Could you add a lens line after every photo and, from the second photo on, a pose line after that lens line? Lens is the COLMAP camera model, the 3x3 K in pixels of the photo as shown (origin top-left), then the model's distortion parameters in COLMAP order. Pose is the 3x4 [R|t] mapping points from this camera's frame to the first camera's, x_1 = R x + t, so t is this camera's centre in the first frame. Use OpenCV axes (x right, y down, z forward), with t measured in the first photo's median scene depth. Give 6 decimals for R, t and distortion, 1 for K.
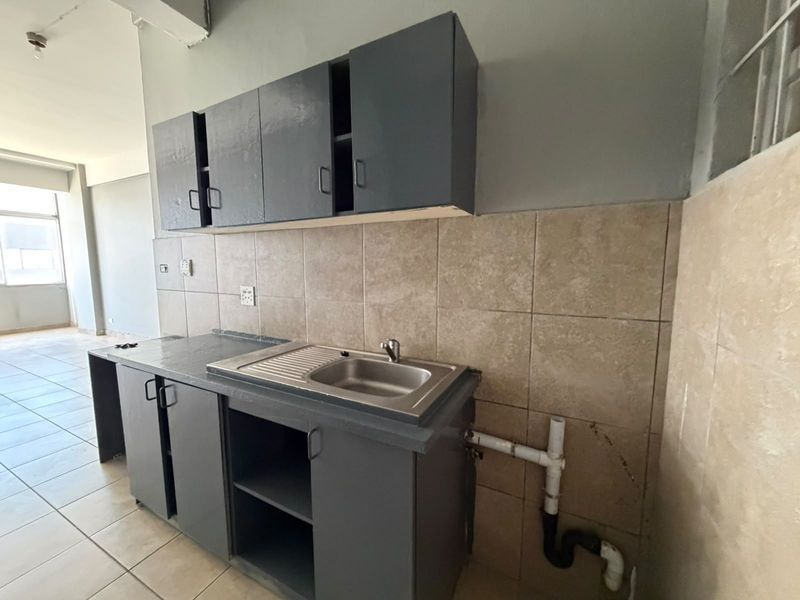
lens RADIAL K [[327.2, 0, 380.8], [0, 327.2, 301.8], [0, 0, 1]] dist [-0.000021, -0.000073]
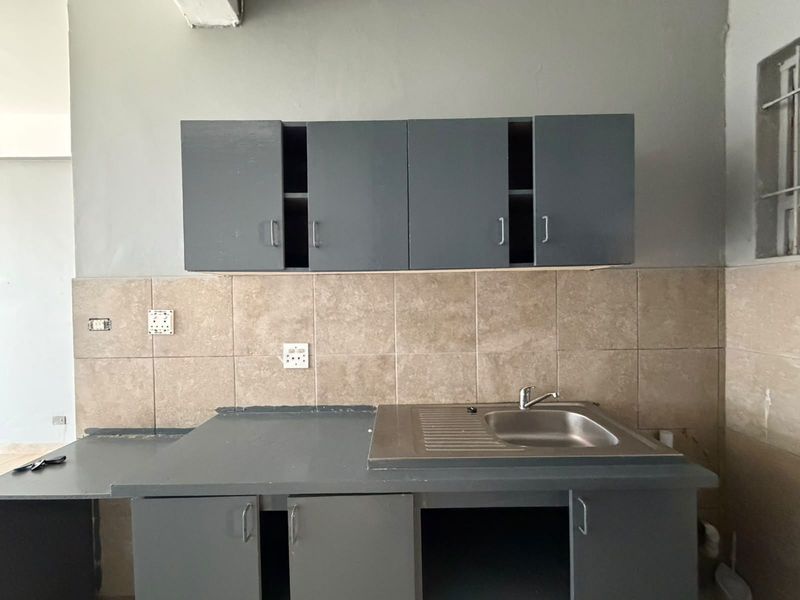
lens RADIAL K [[327.2, 0, 398.5], [0, 327.2, 299.4], [0, 0, 1]] dist [-0.000021, -0.000073]
pose [[0.874416, -0.014671, 0.484955, -0.787454], [0.070220, 0.992845, -0.096577, -0.081753], [-0.480068, 0.118502, 0.869190, 0.278803]]
